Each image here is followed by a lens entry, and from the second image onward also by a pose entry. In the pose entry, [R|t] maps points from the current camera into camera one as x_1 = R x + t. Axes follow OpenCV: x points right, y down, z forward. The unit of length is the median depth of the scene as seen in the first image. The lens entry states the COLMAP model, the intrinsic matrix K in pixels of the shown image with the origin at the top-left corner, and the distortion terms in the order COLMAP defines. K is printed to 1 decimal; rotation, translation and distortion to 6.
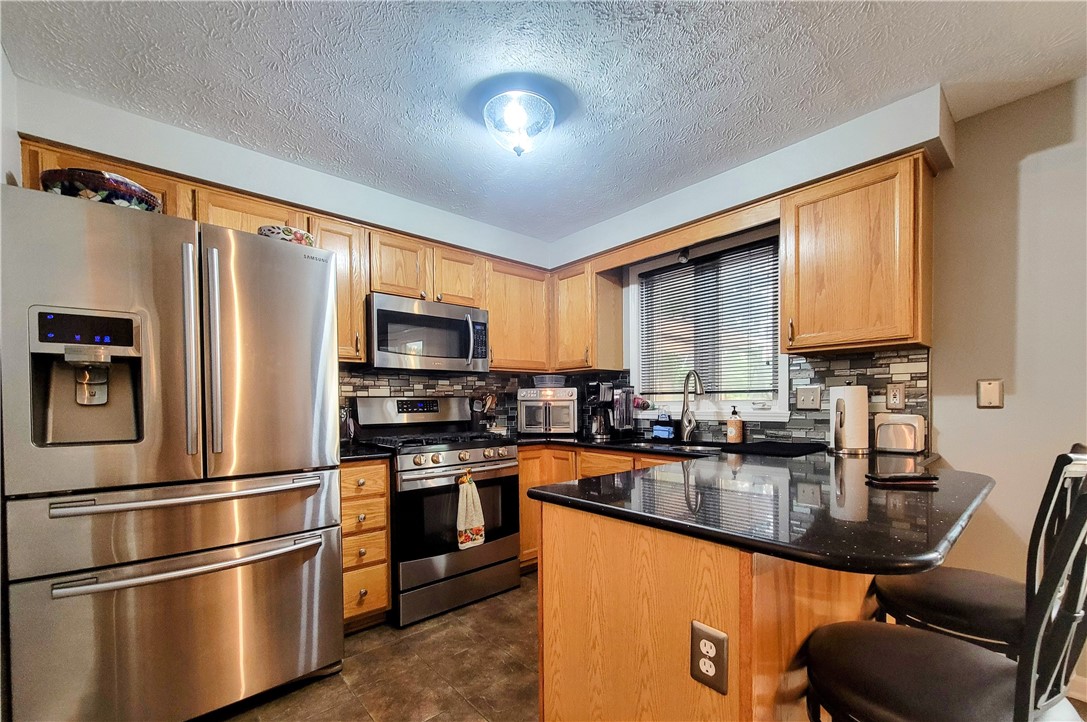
lens RADIAL K [[419.3, 0, 543.5], [0, 419.3, 361.0], [0, 0, 1]] dist [-0.000021, 0.000012]
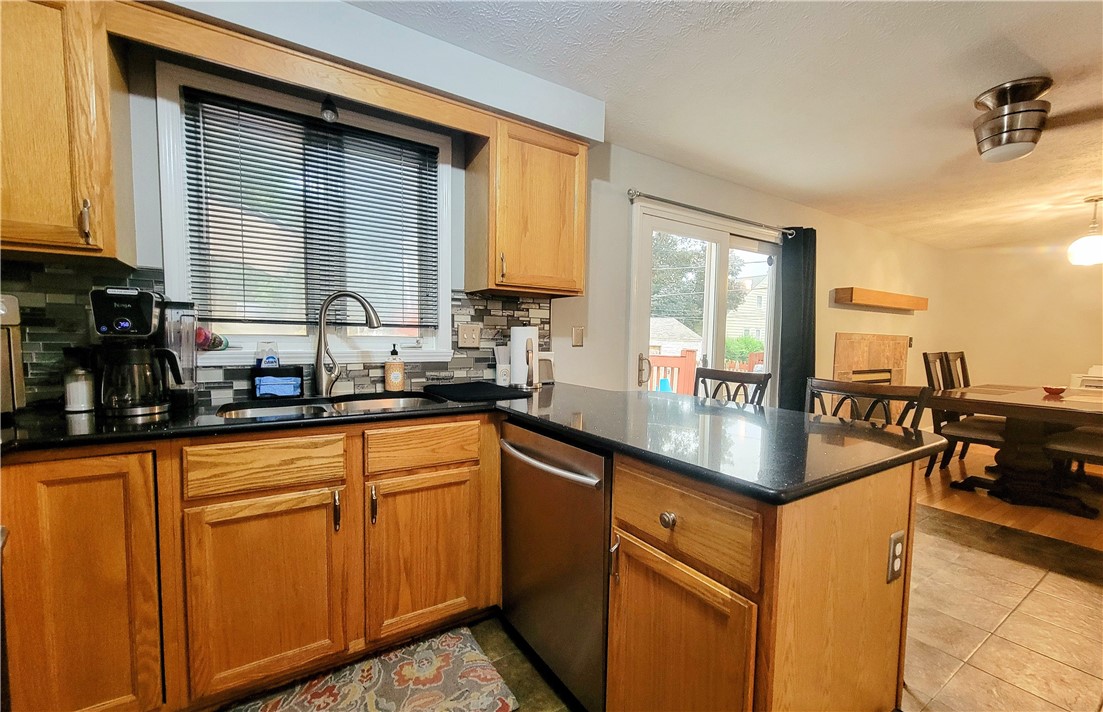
lens RADIAL K [[441.3, 0, 551.5], [0, 441.3, 356.0], [0, 0, 1]] dist [-0.042699, 0.000060]
pose [[0.122068, -0.027022, 0.992154, -0.342579], [-0.113110, 0.992738, 0.040955, 0.069530], [-0.986055, -0.117222, 0.118125, 0.673637]]
